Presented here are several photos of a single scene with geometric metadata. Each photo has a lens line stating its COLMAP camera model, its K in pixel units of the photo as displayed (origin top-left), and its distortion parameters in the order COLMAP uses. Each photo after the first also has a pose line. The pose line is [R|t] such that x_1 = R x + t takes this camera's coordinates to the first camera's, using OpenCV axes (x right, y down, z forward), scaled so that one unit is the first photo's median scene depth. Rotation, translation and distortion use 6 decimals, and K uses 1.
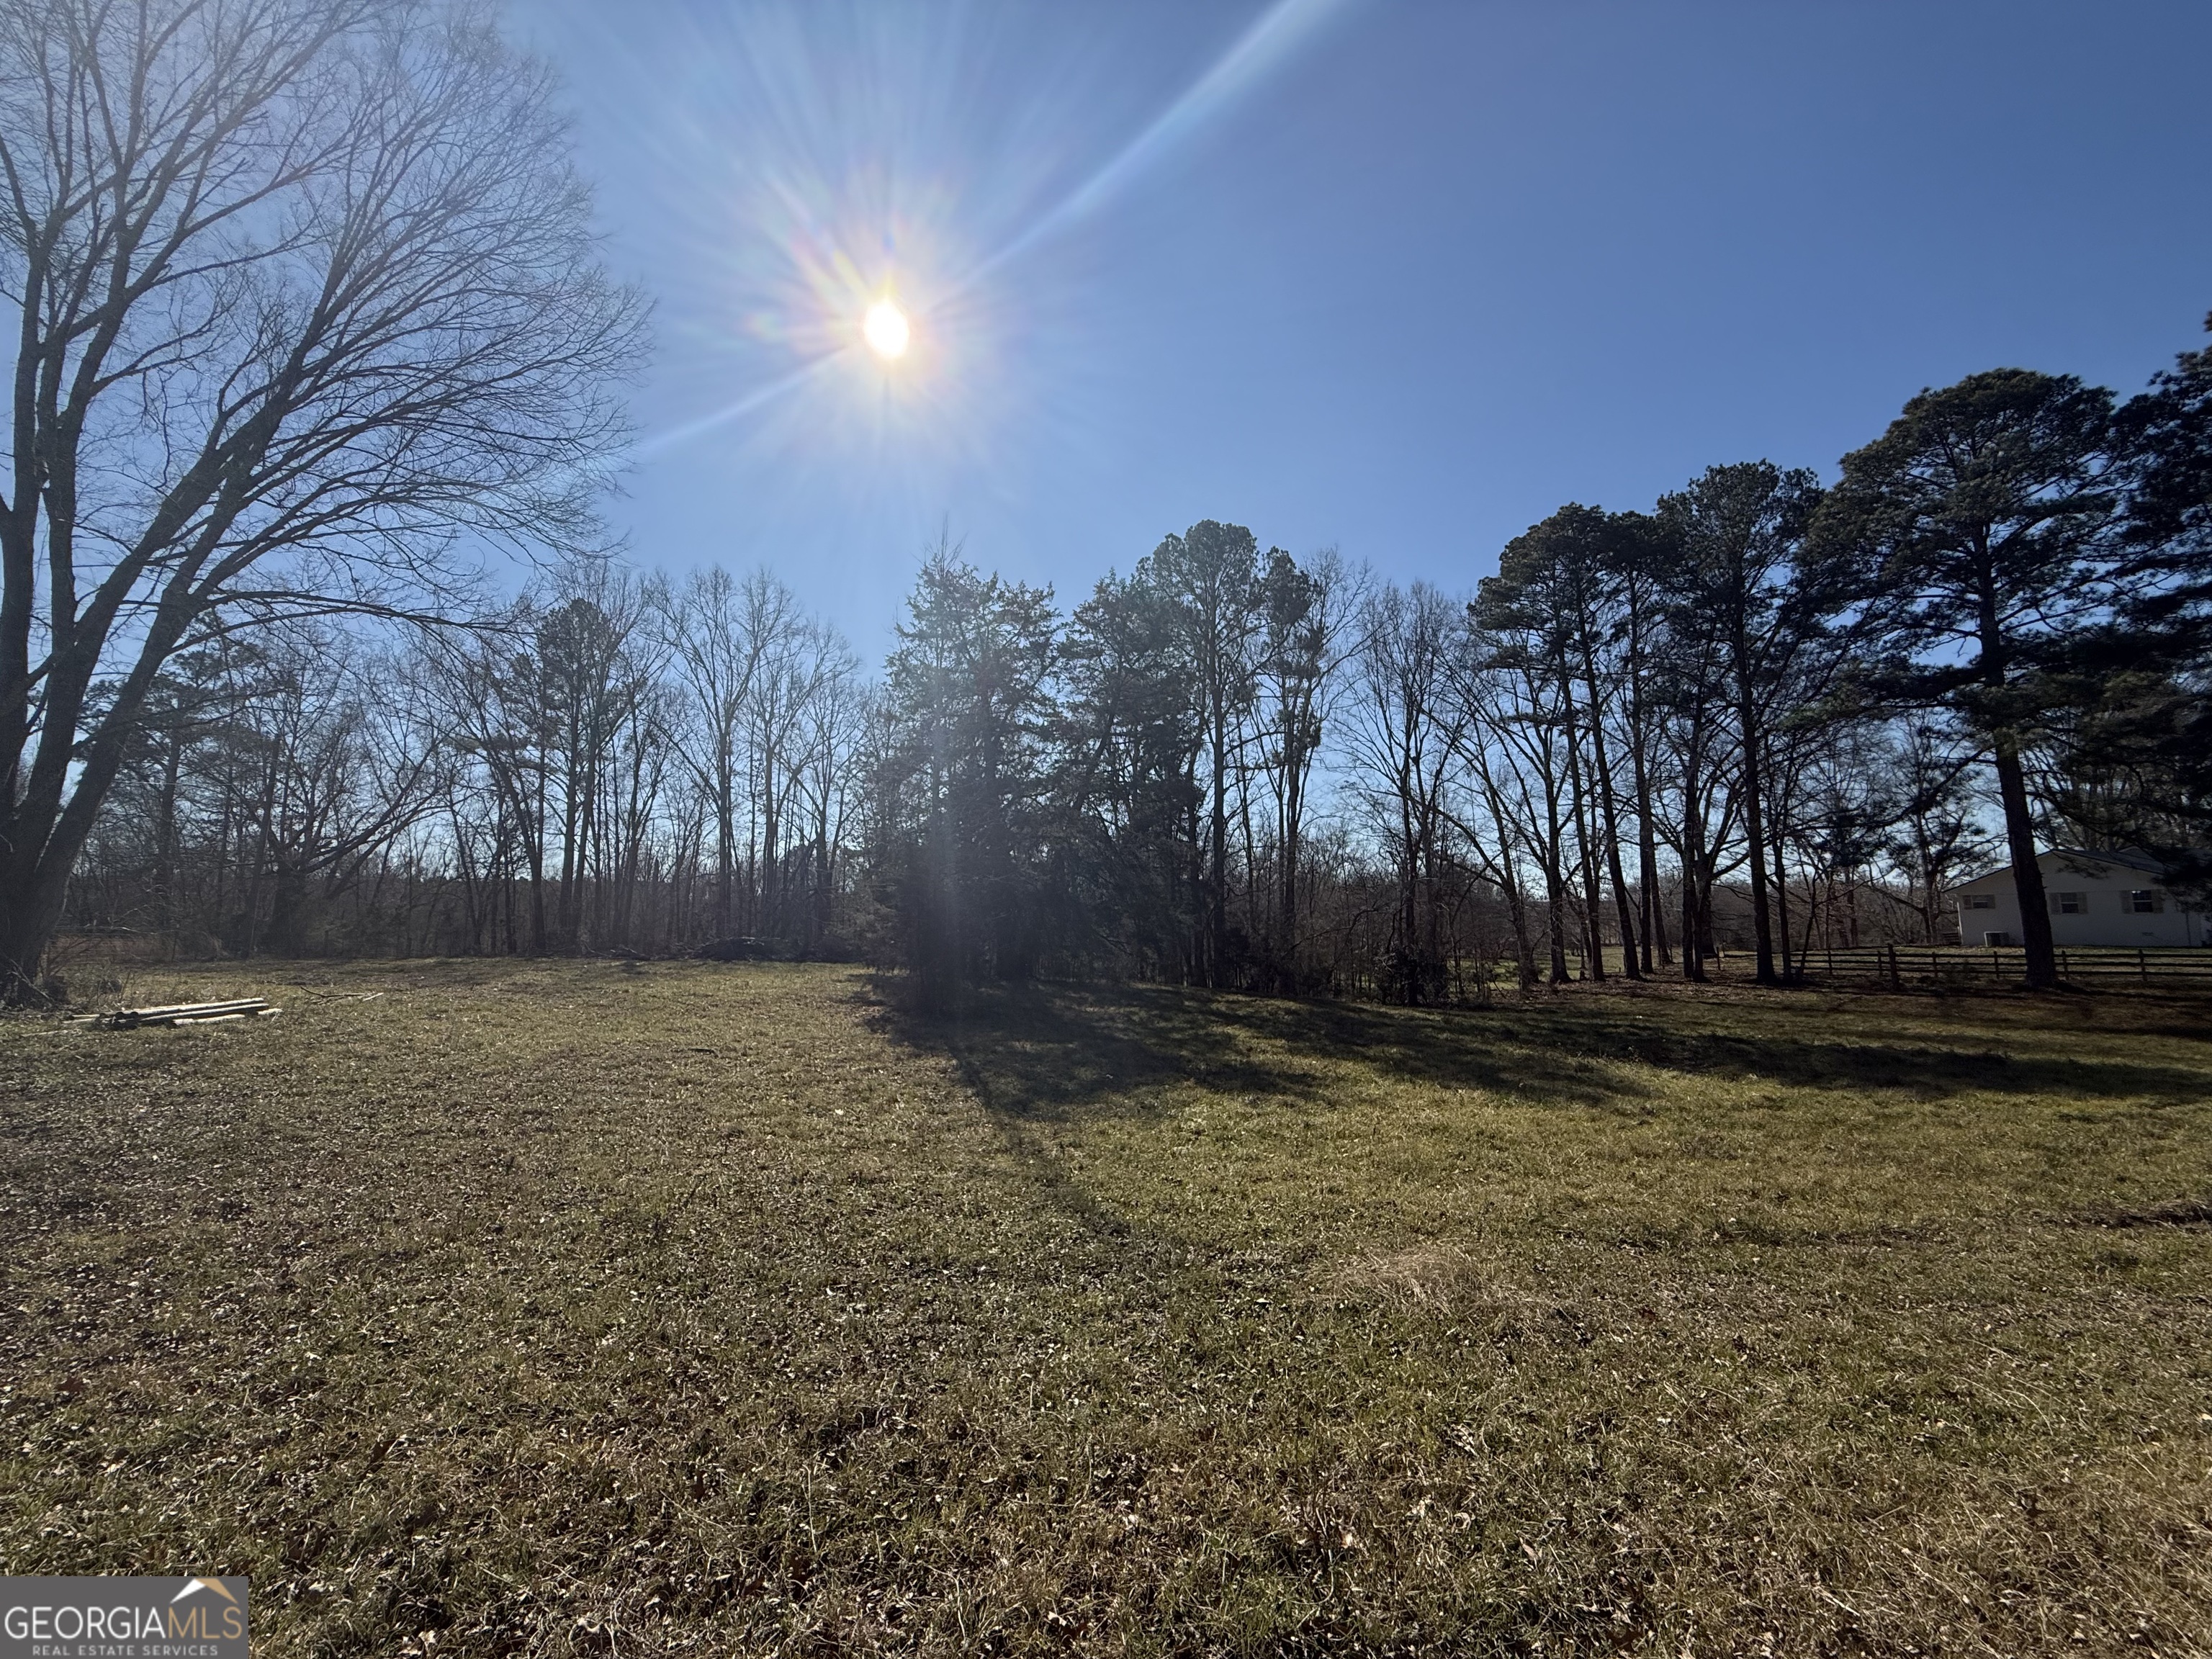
lens RADIAL K [[884.6, 0, 1104.0], [0, 884.6, 825.2], [0, 0, 1]] dist [0.001321, -0.000283]
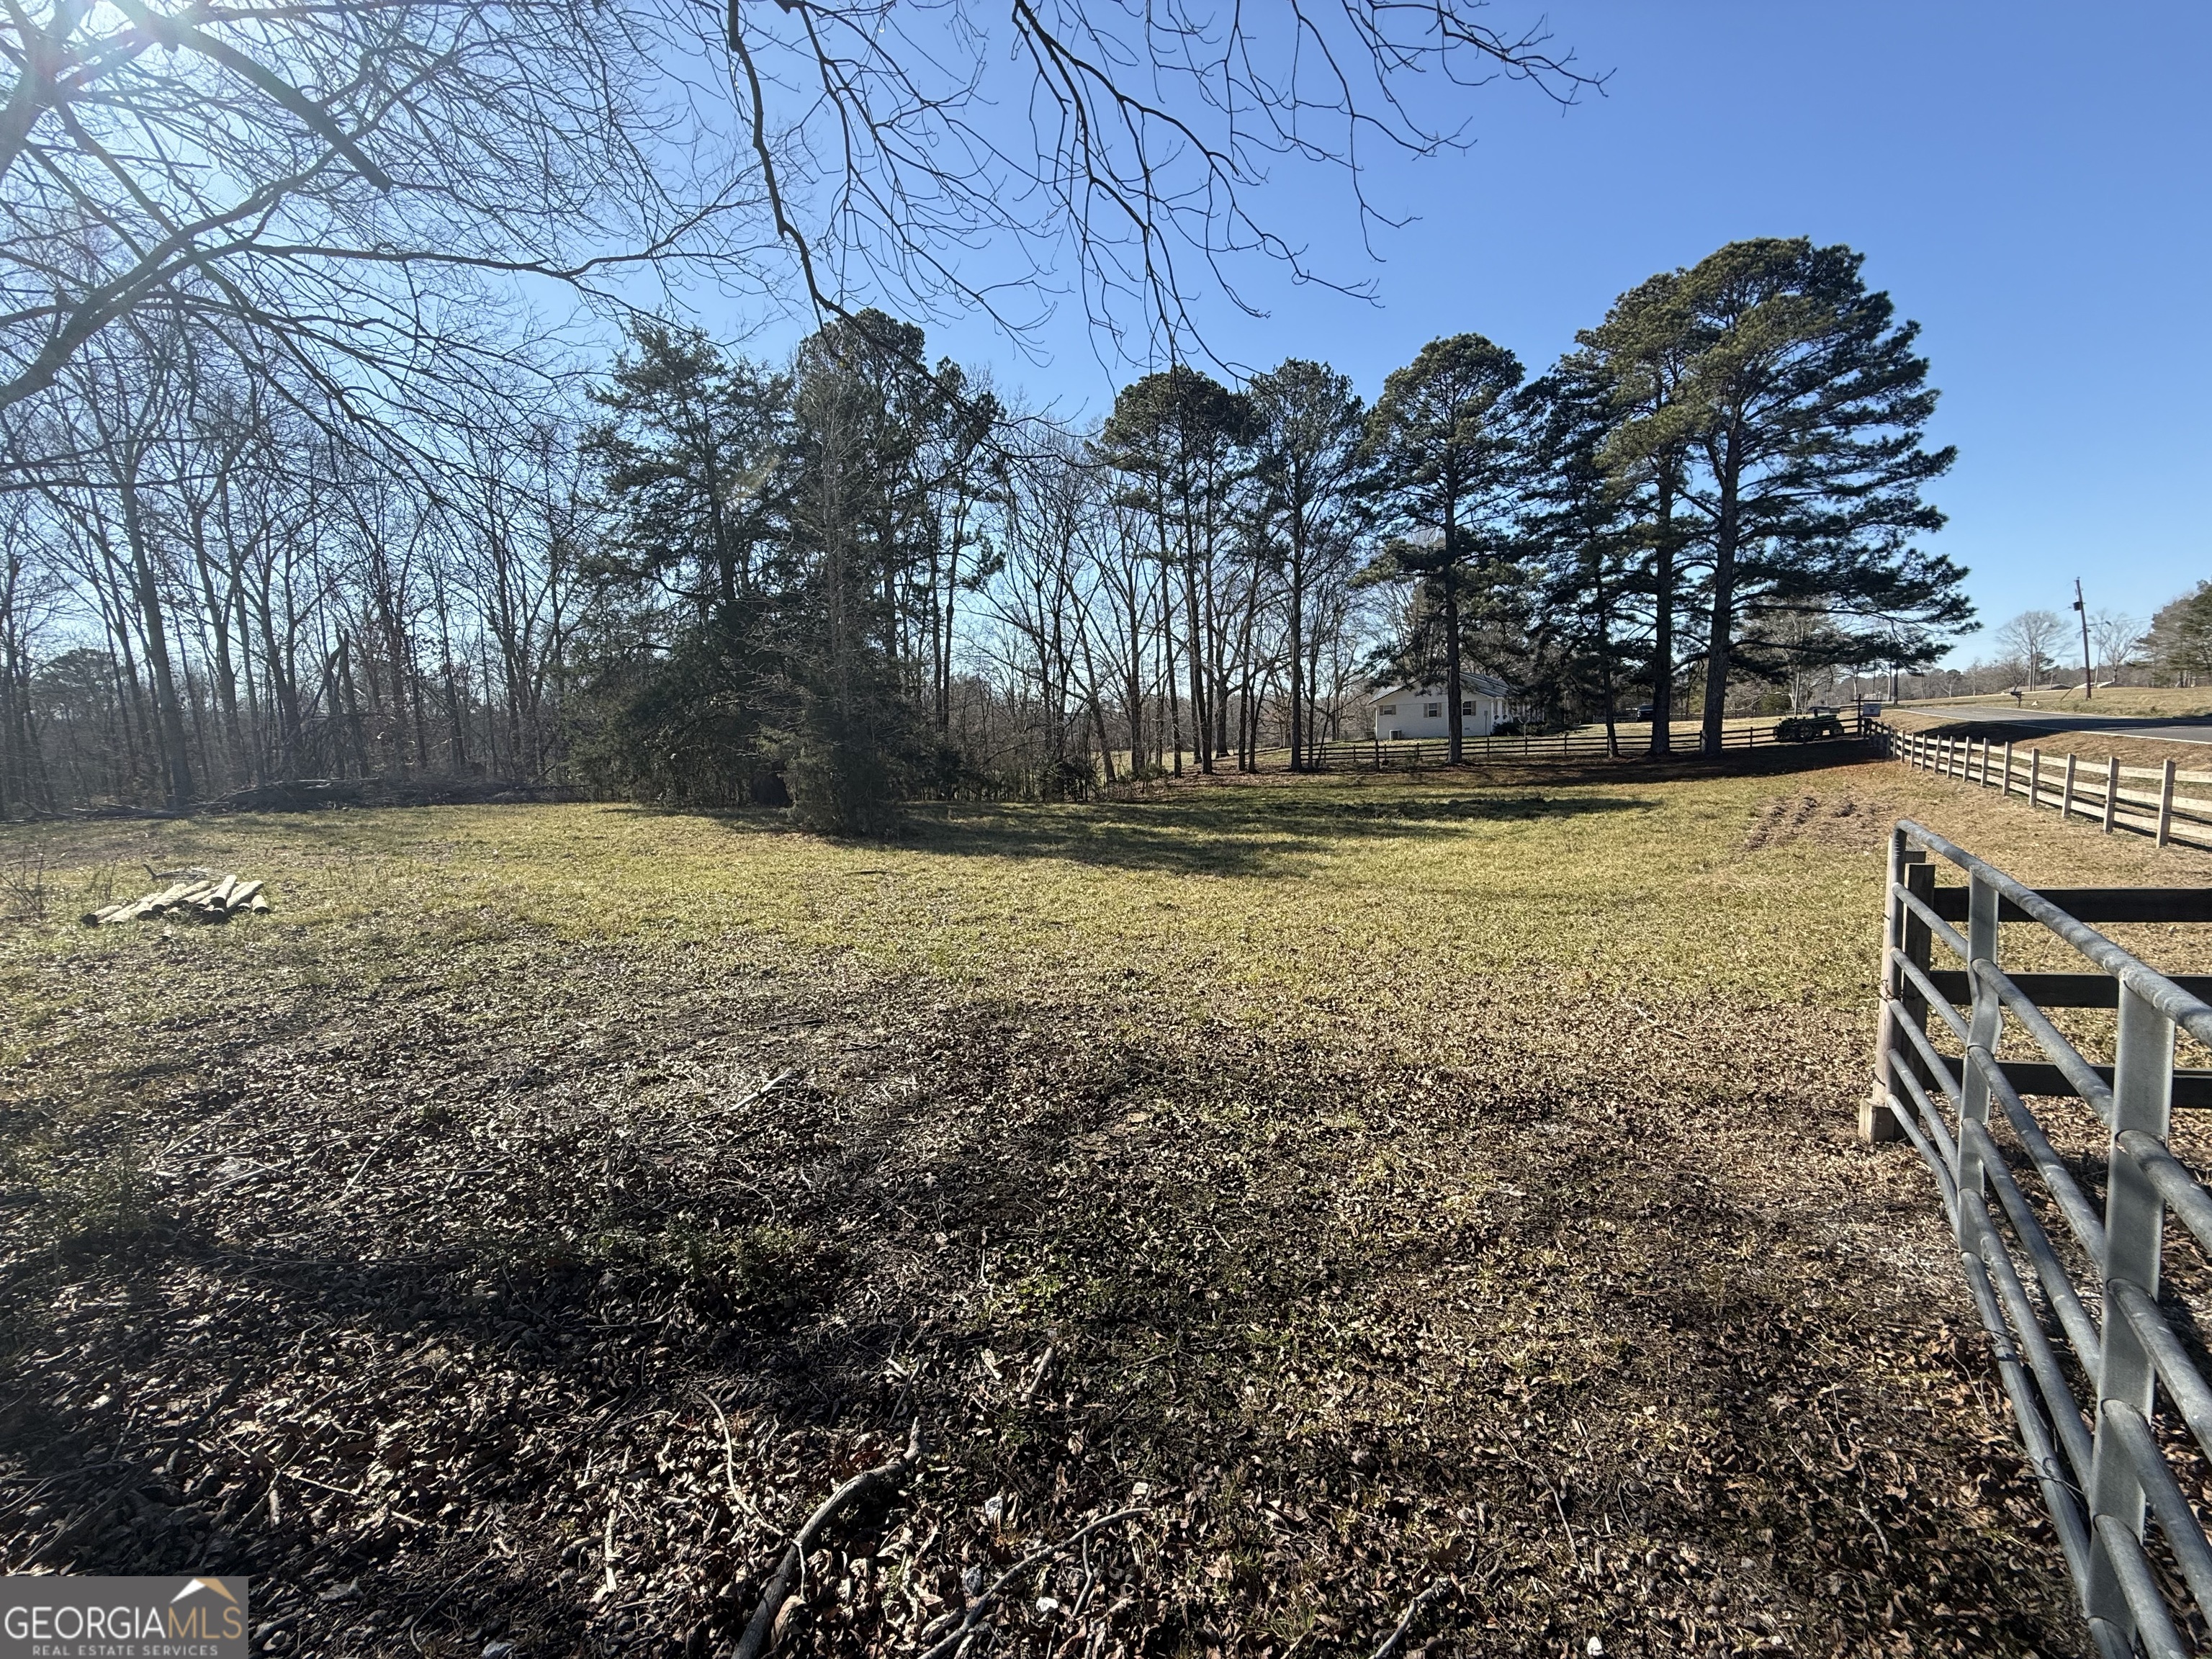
lens RADIAL K [[895.0, 0, 1106.6], [0, 895.0, 828.1], [0, 0, 1]] dist [-0.000120, -0.000074]
pose [[0.839271, -0.084172, 0.537159, -0.355047], [-0.026058, 0.980582, 0.194369, 0.001783], [-0.543089, -0.177125, 0.820781, -0.005027]]
